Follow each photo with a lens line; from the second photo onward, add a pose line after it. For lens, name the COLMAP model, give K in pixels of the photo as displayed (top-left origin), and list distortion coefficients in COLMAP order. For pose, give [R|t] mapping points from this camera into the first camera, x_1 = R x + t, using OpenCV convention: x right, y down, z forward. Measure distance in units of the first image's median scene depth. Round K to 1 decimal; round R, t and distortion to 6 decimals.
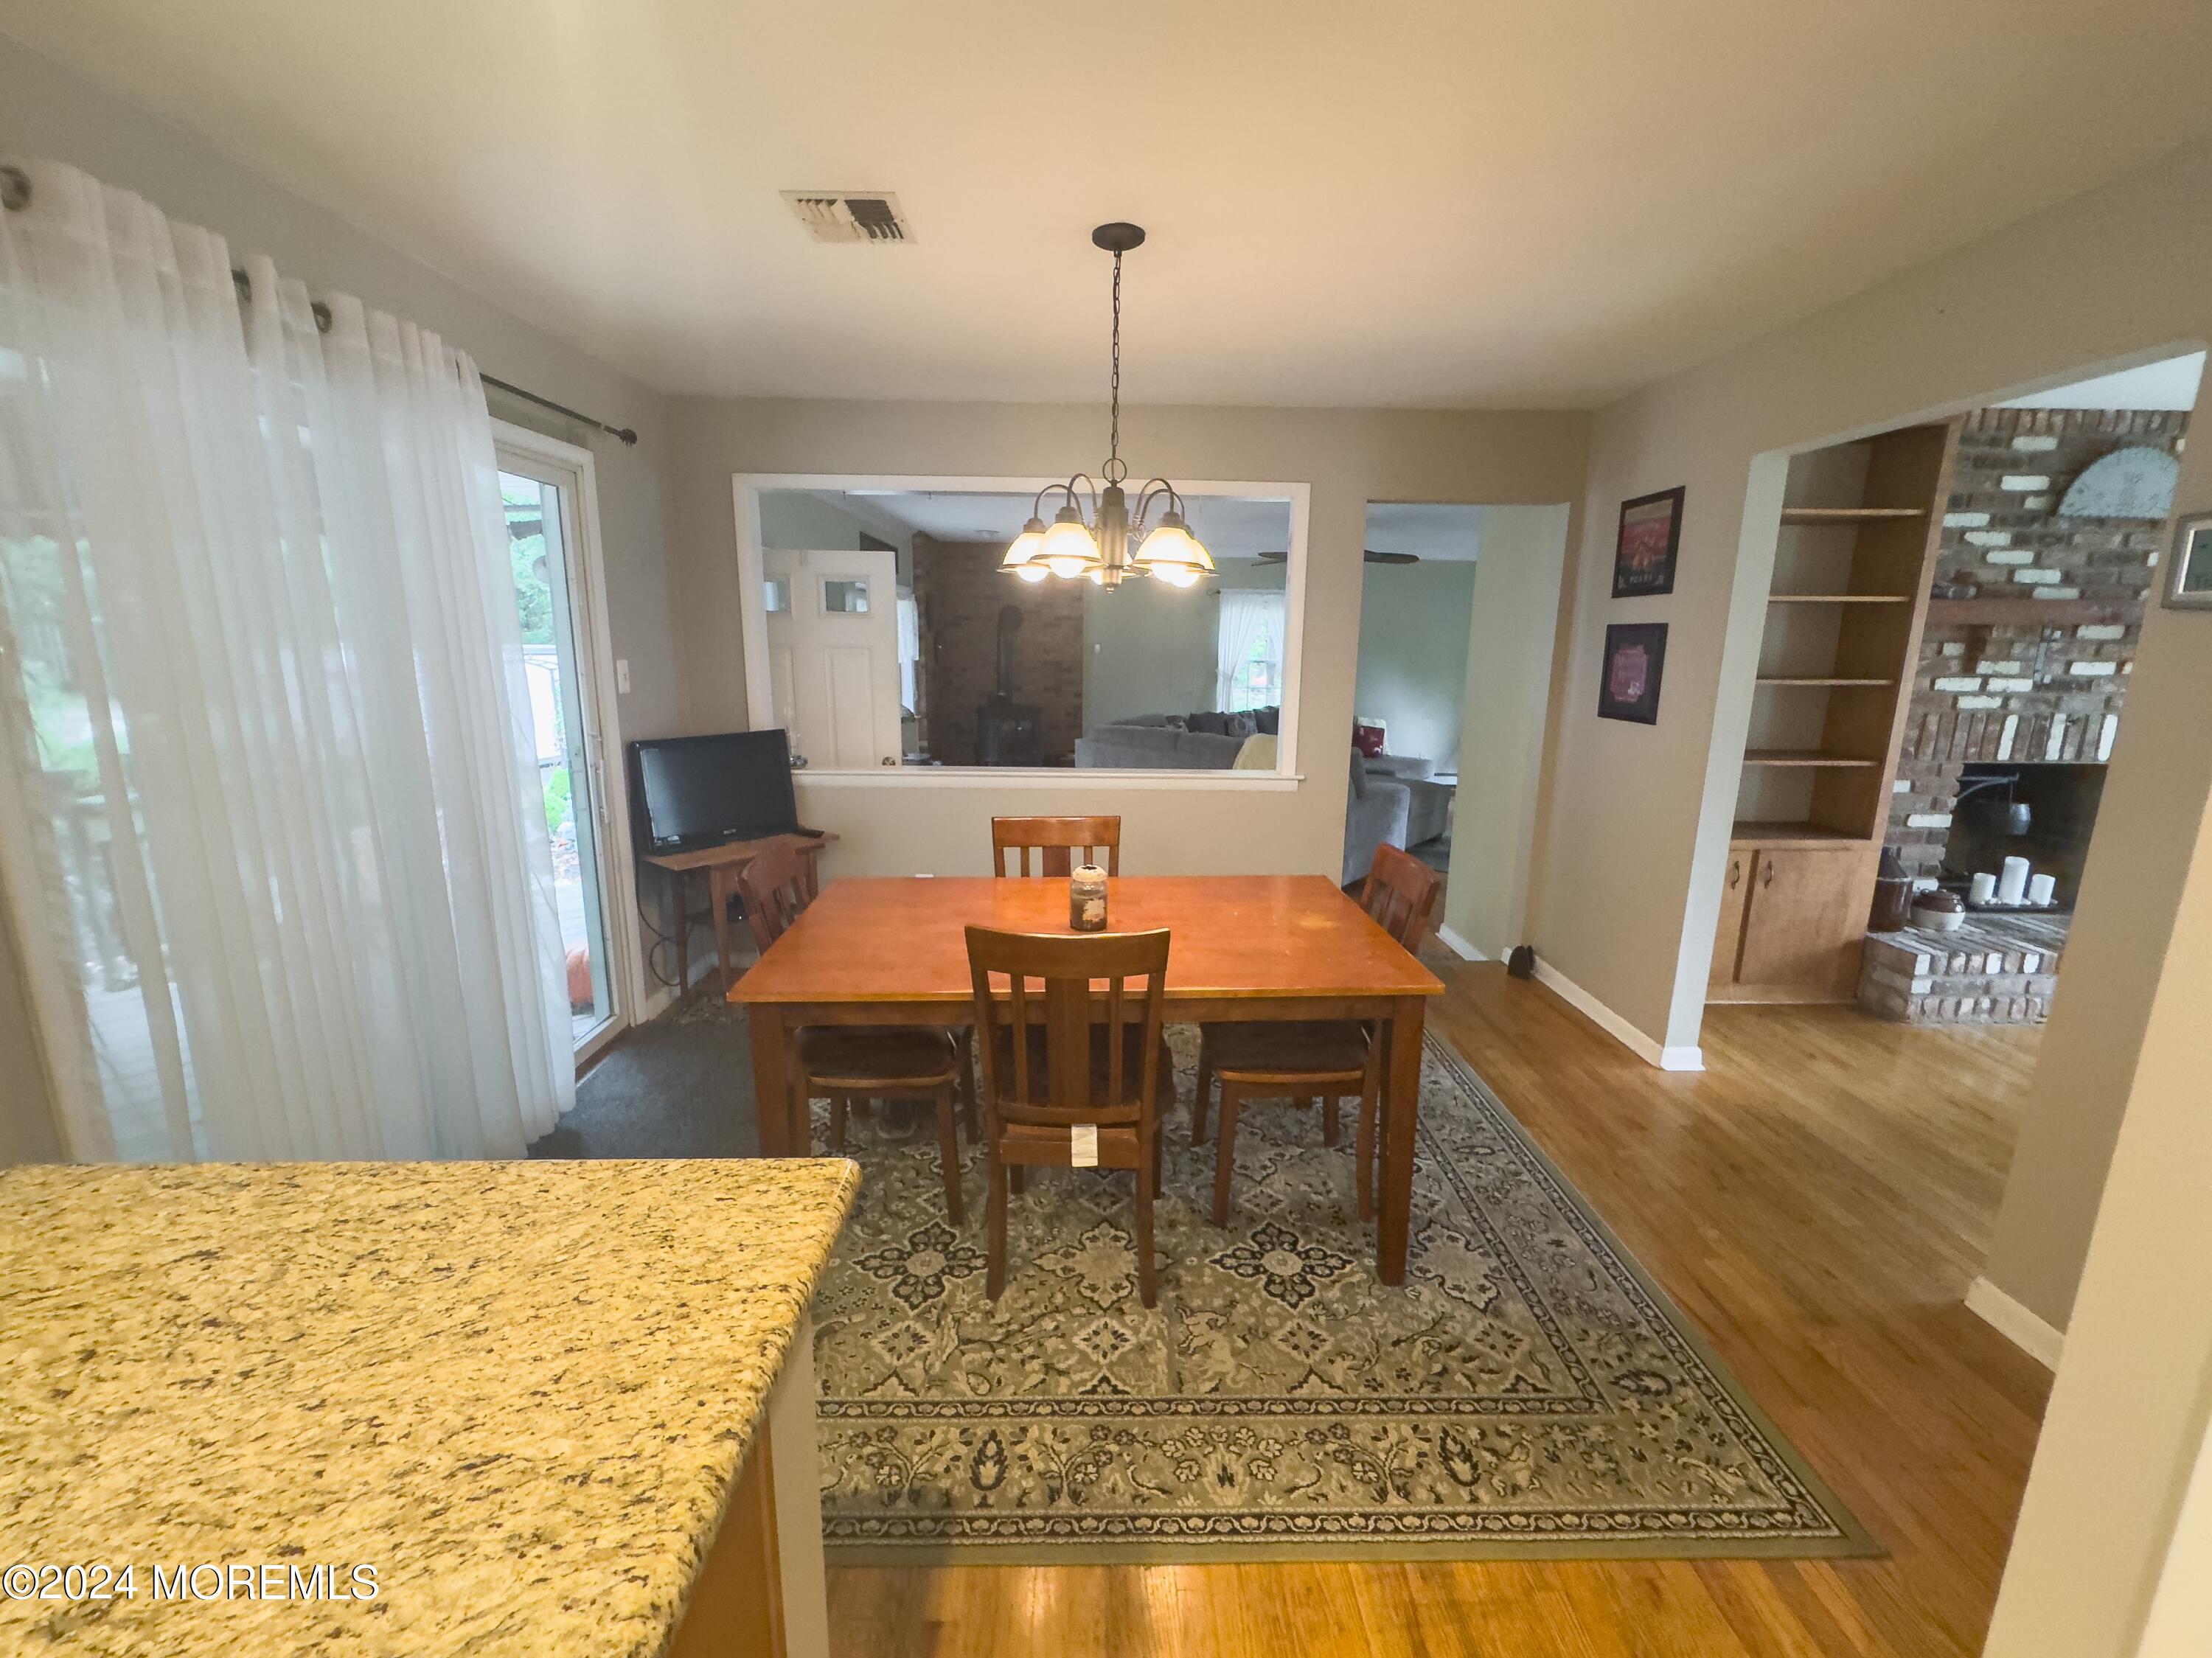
lens RADIAL K [[909.7, 0, 1102.7], [0, 909.7, 819.4], [0, 0, 1]] dist [-0.002532, 0.001063]
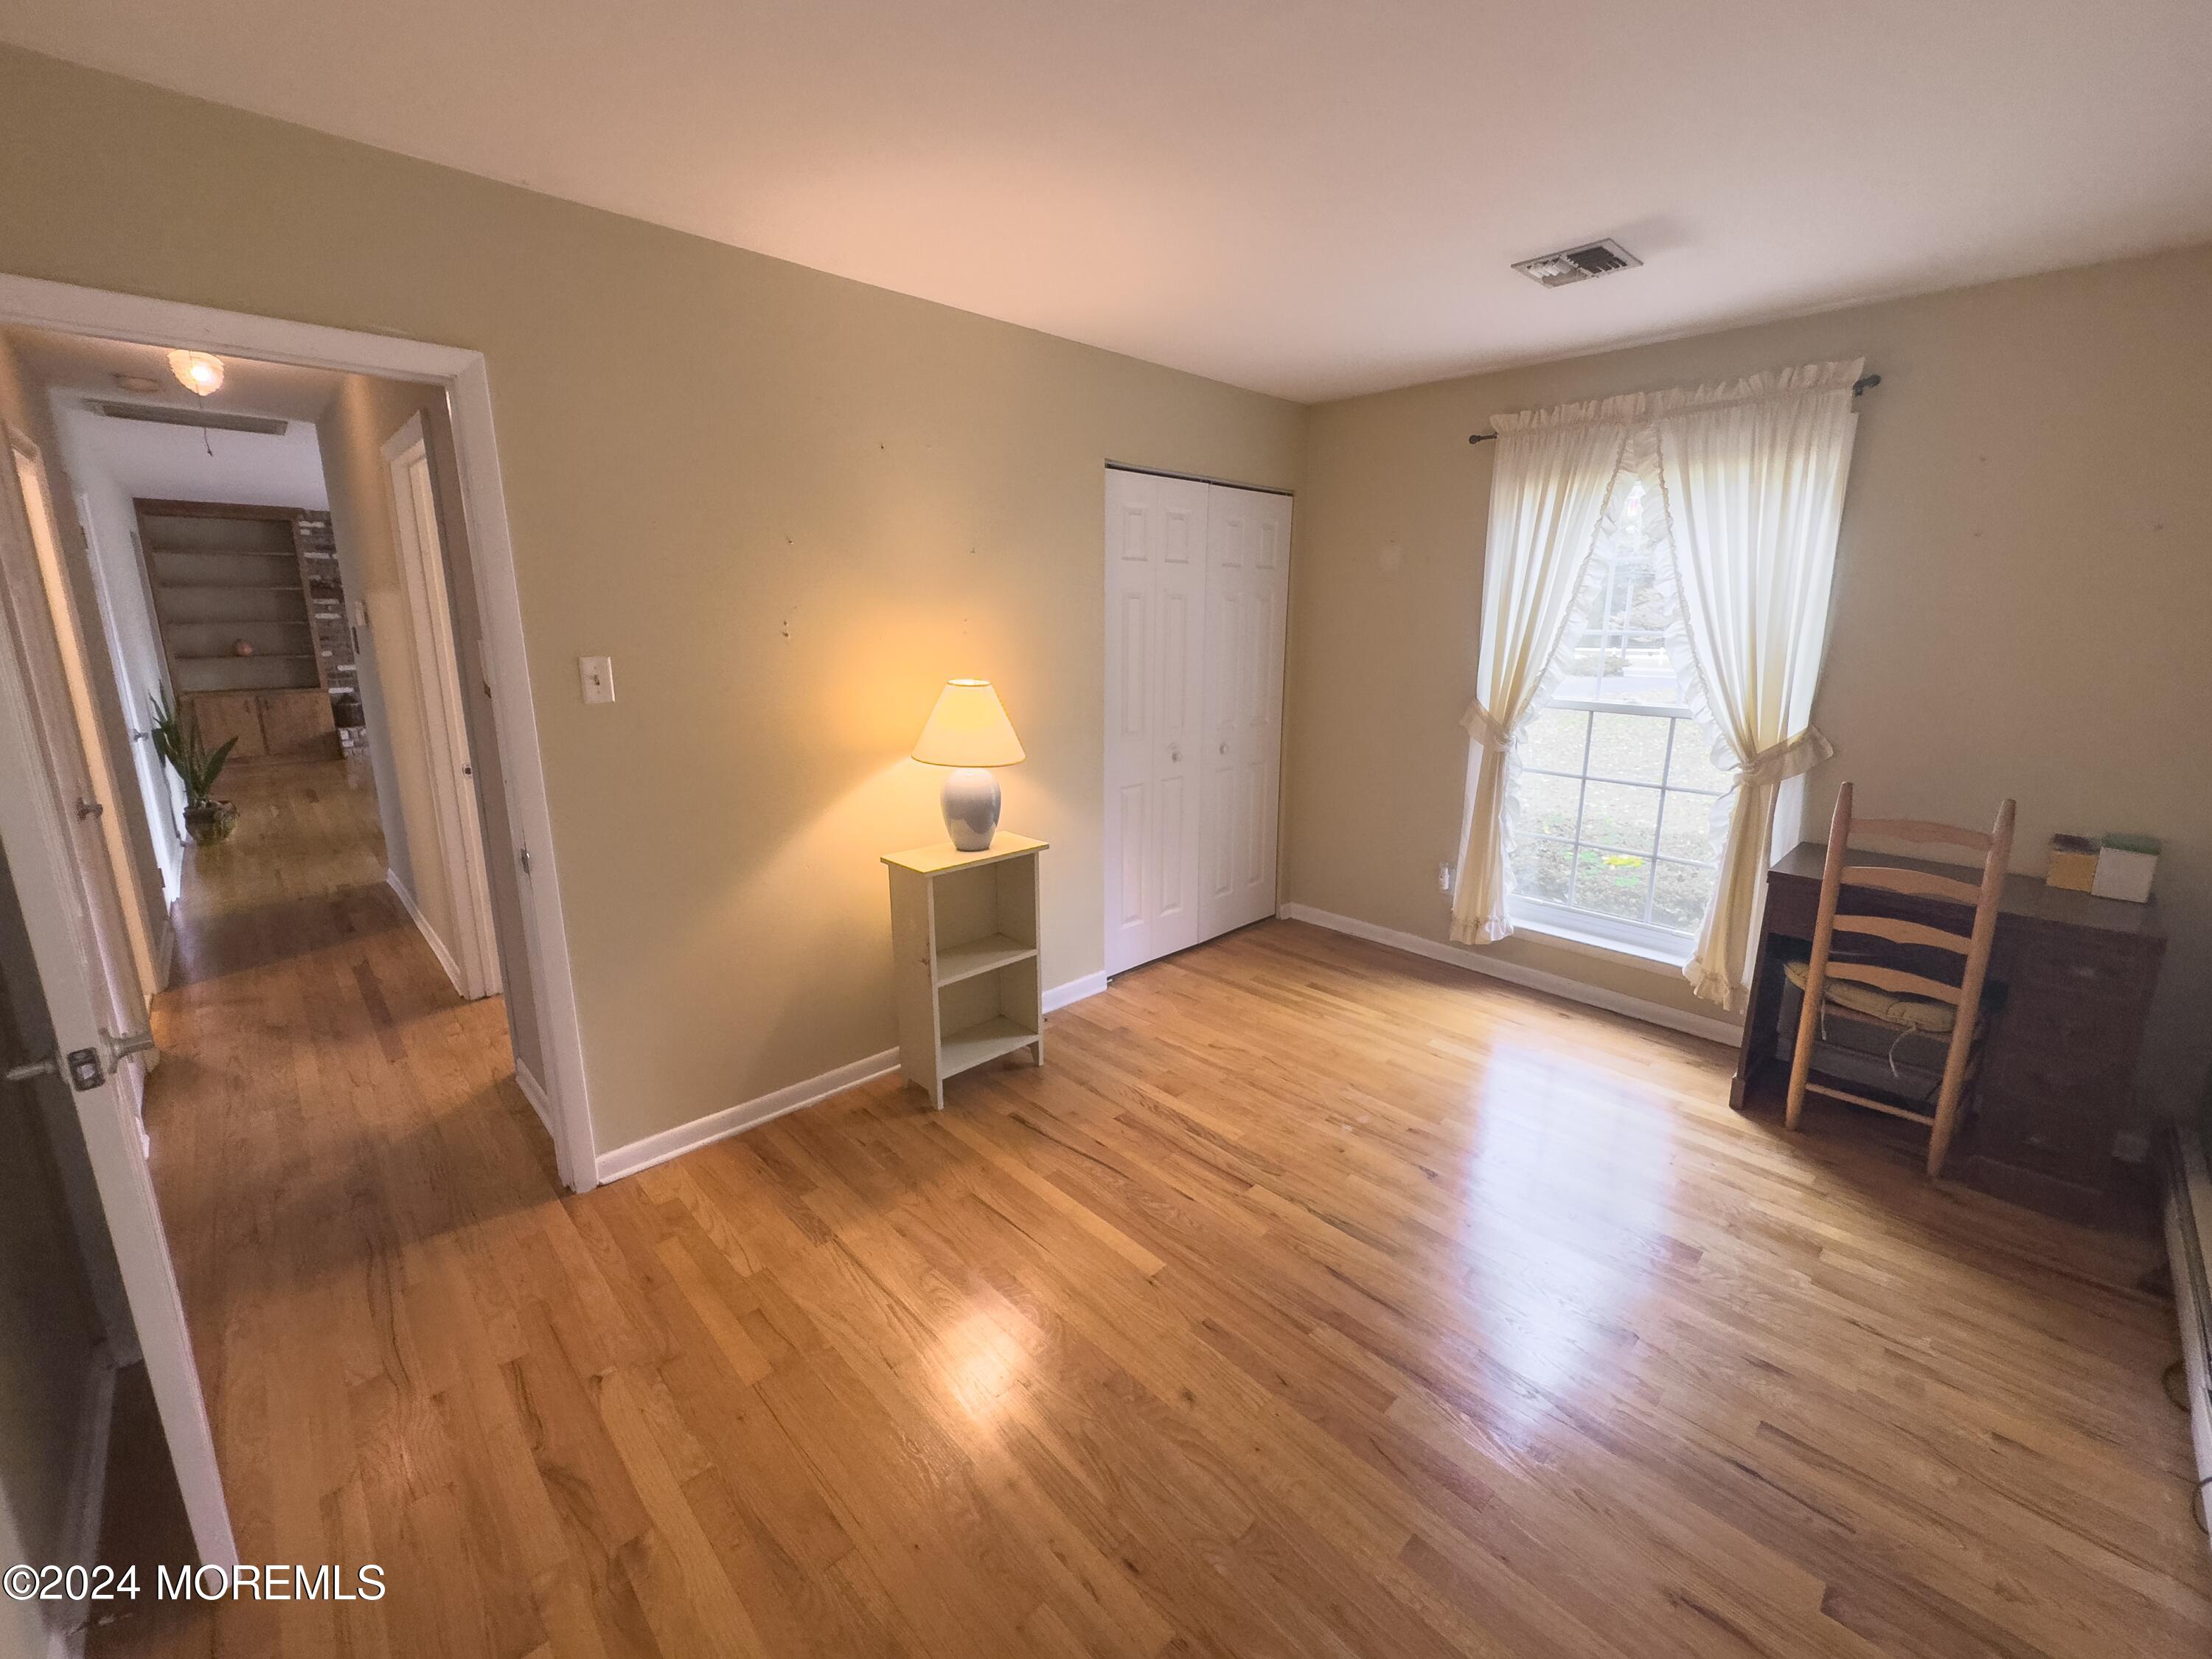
lens RADIAL K [[909.8, 0, 1106.0], [0, 909.8, 818.0], [0, 0, 1]] dist [-0.002532, 0.001063]
pose [[0.721585, -0.152787, 0.675256, 0.712047], [0.135316, 0.987658, 0.078872, 0.487762], [-0.678973, 0.034460, 0.733354, -2.341432]]
